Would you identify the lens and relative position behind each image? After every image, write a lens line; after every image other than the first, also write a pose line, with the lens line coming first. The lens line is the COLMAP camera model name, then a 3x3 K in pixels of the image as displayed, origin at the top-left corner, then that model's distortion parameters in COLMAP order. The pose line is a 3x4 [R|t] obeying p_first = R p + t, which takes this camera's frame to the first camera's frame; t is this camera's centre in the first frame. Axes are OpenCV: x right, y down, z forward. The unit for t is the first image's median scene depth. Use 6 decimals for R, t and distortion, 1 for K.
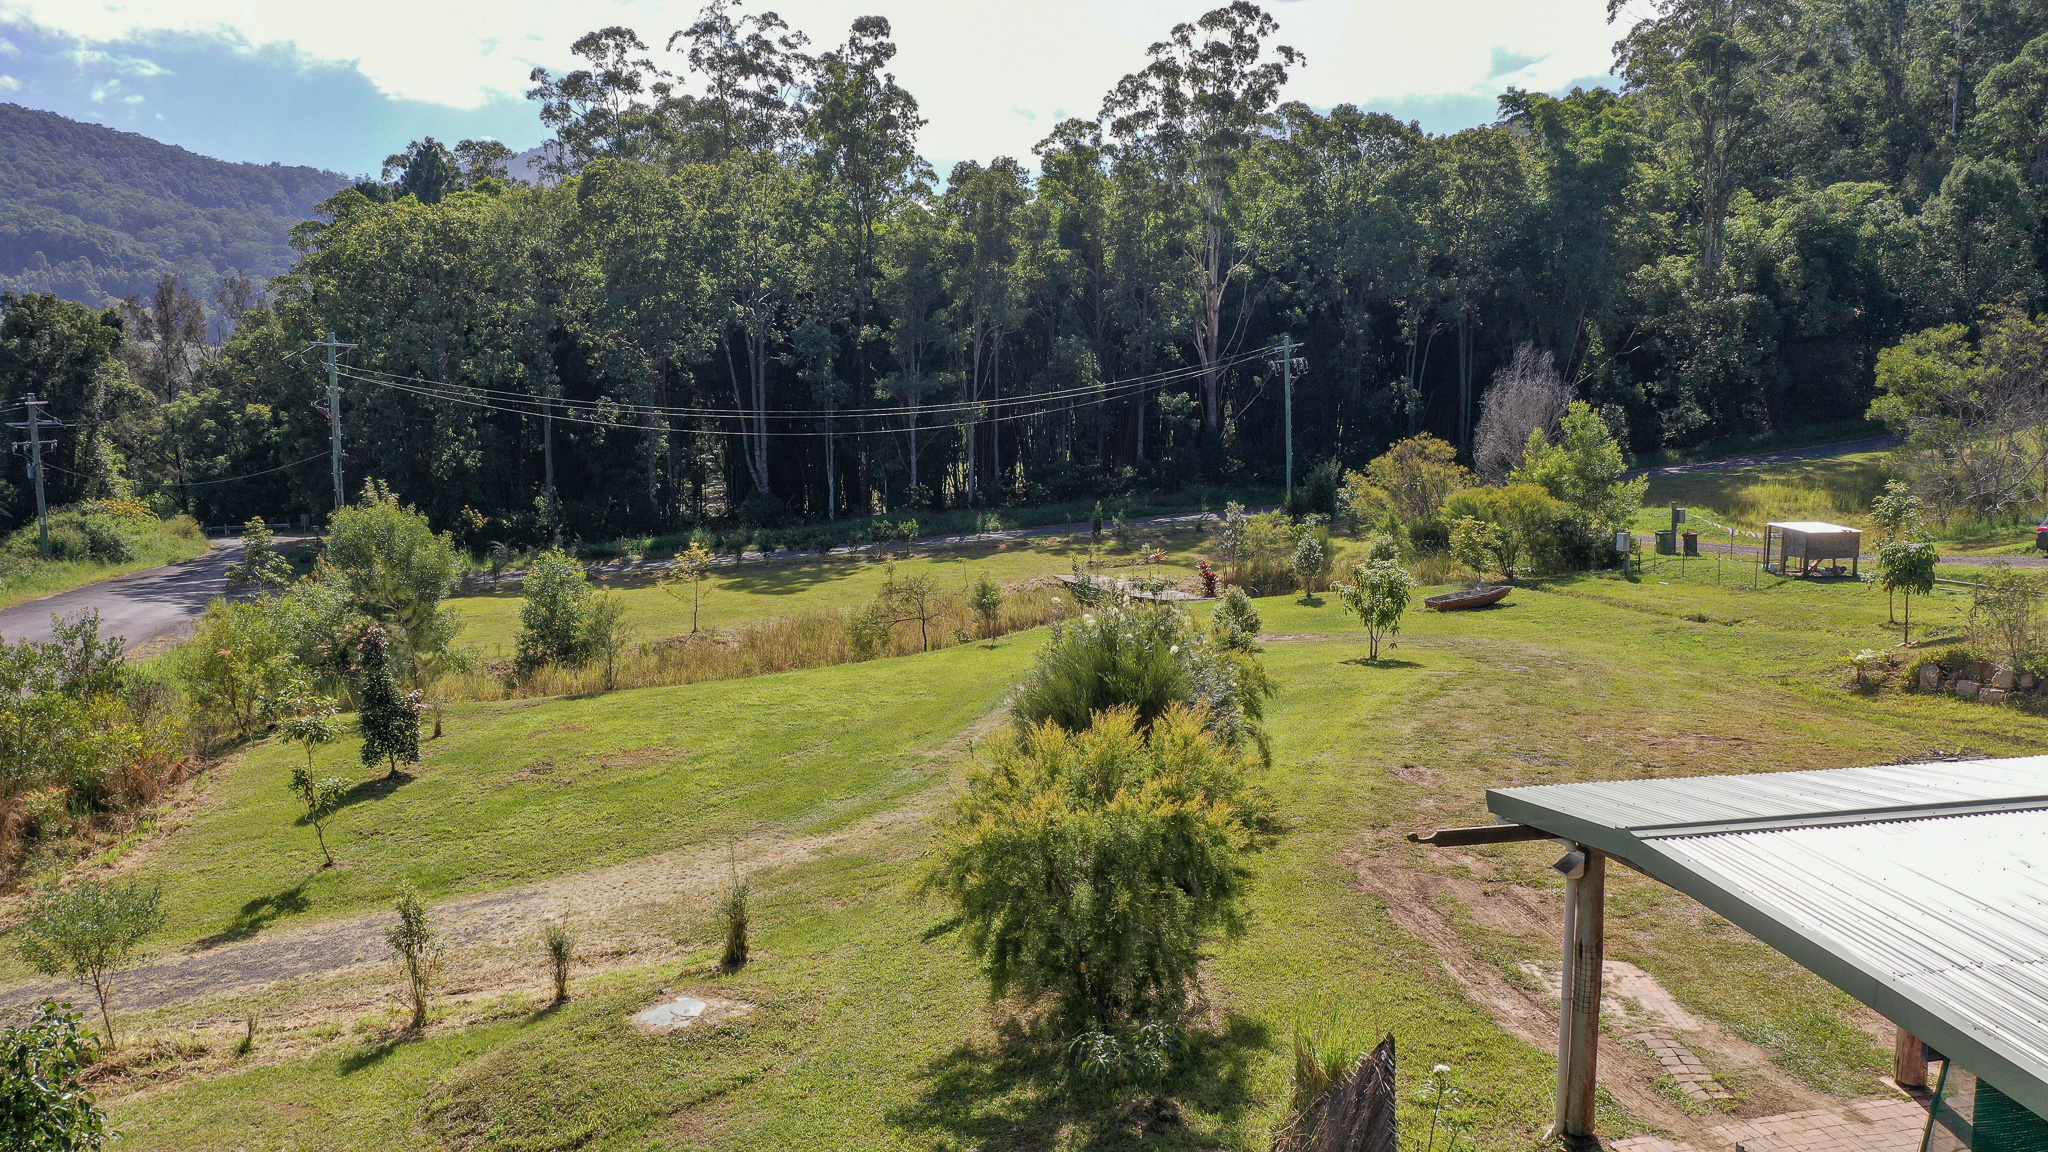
lens RADIAL K [[1601.5, 0, 1072.8], [0, 1601.5, 581.7], [0, 0, 1]] dist [0.004209, -0.011946]
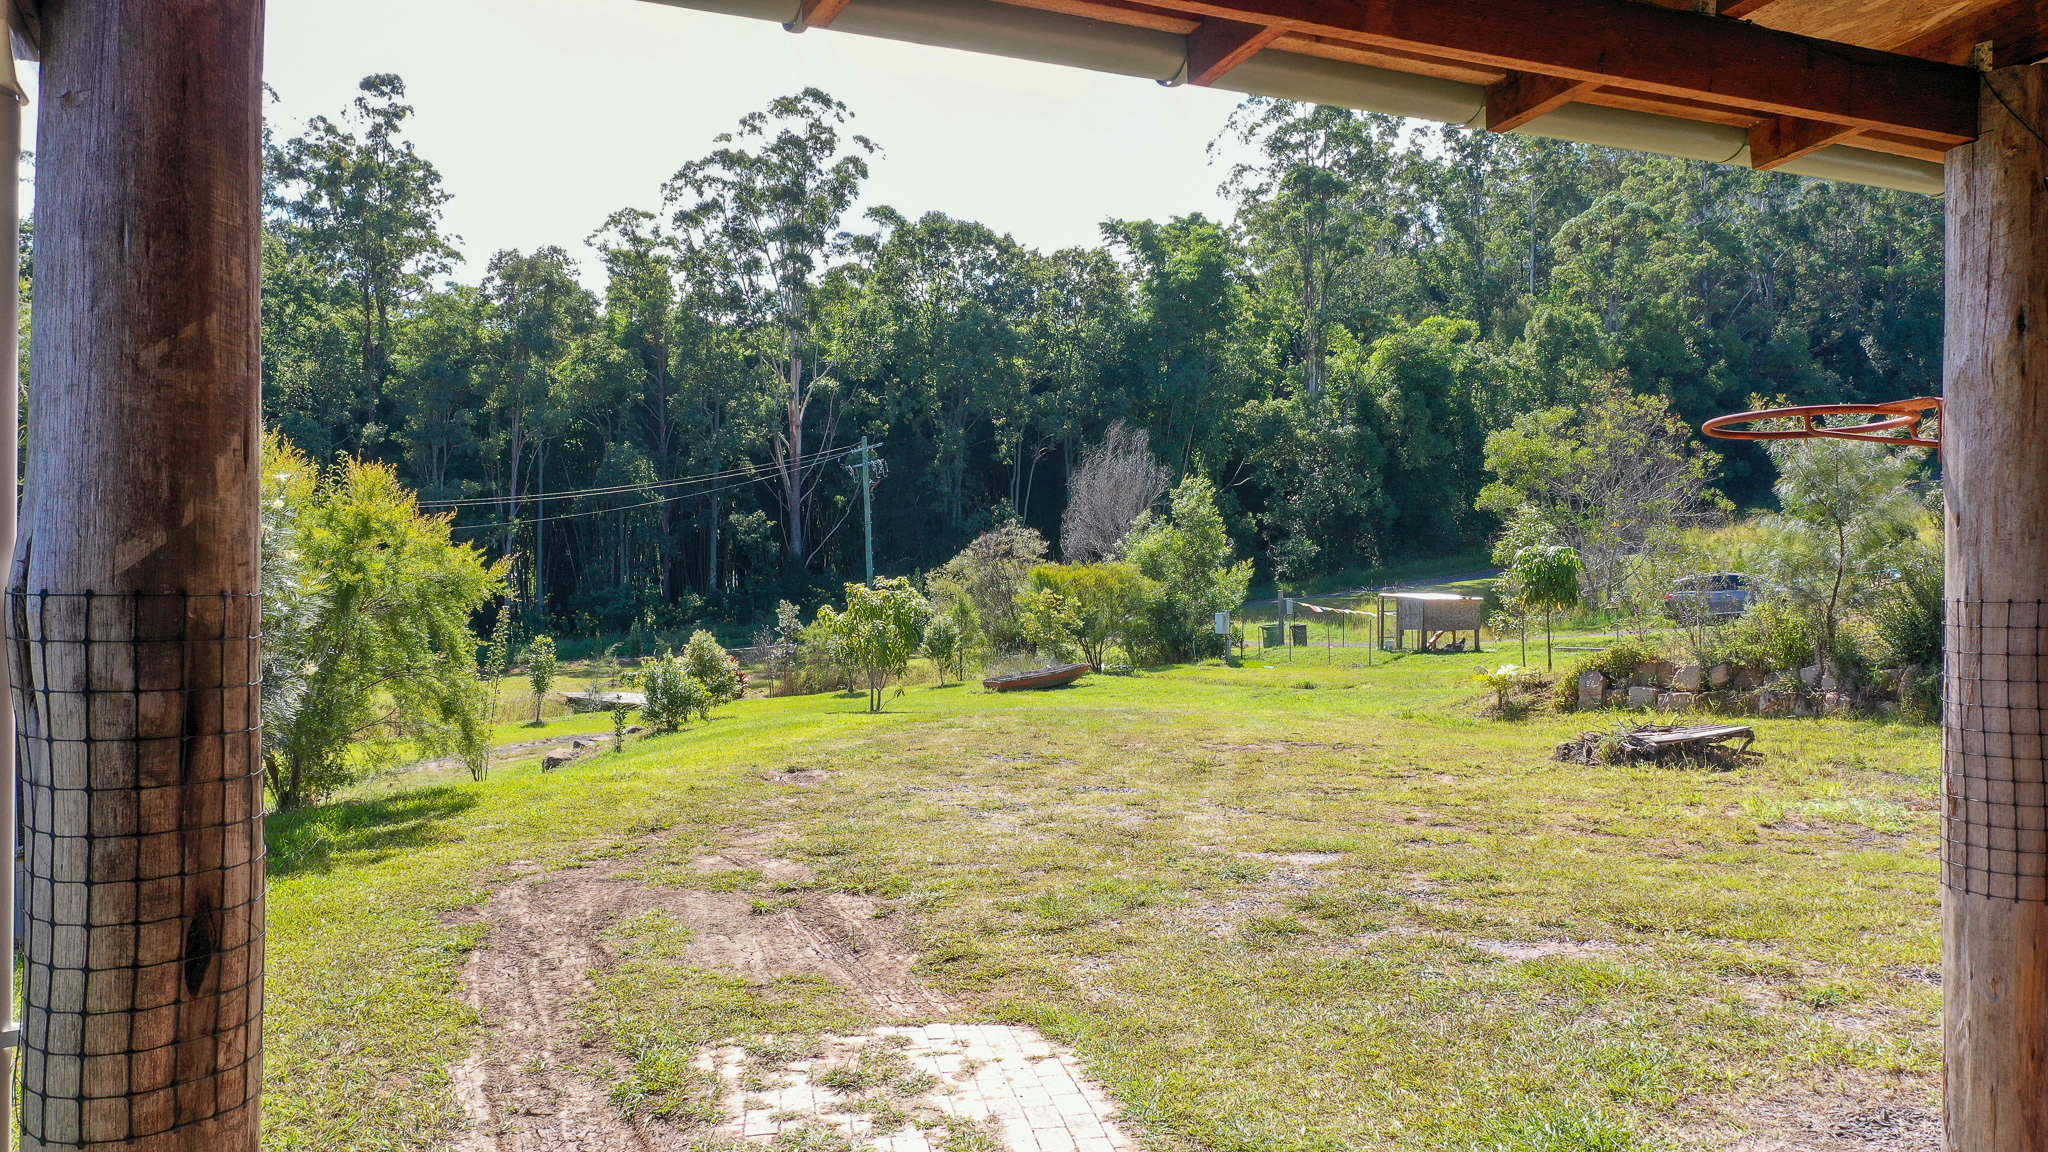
lens RADIAL K [[1601.5, 0, 1021.6], [0, 1601.5, 582.2], [0, 0, 1]] dist [0.004209, -0.011946]
pose [[0.982509, -0.005870, 0.186122, 0.047881], [0.028130, 0.992711, -0.117187, 0.031035], [-0.184078, 0.120373, 0.975513, 0.110433]]
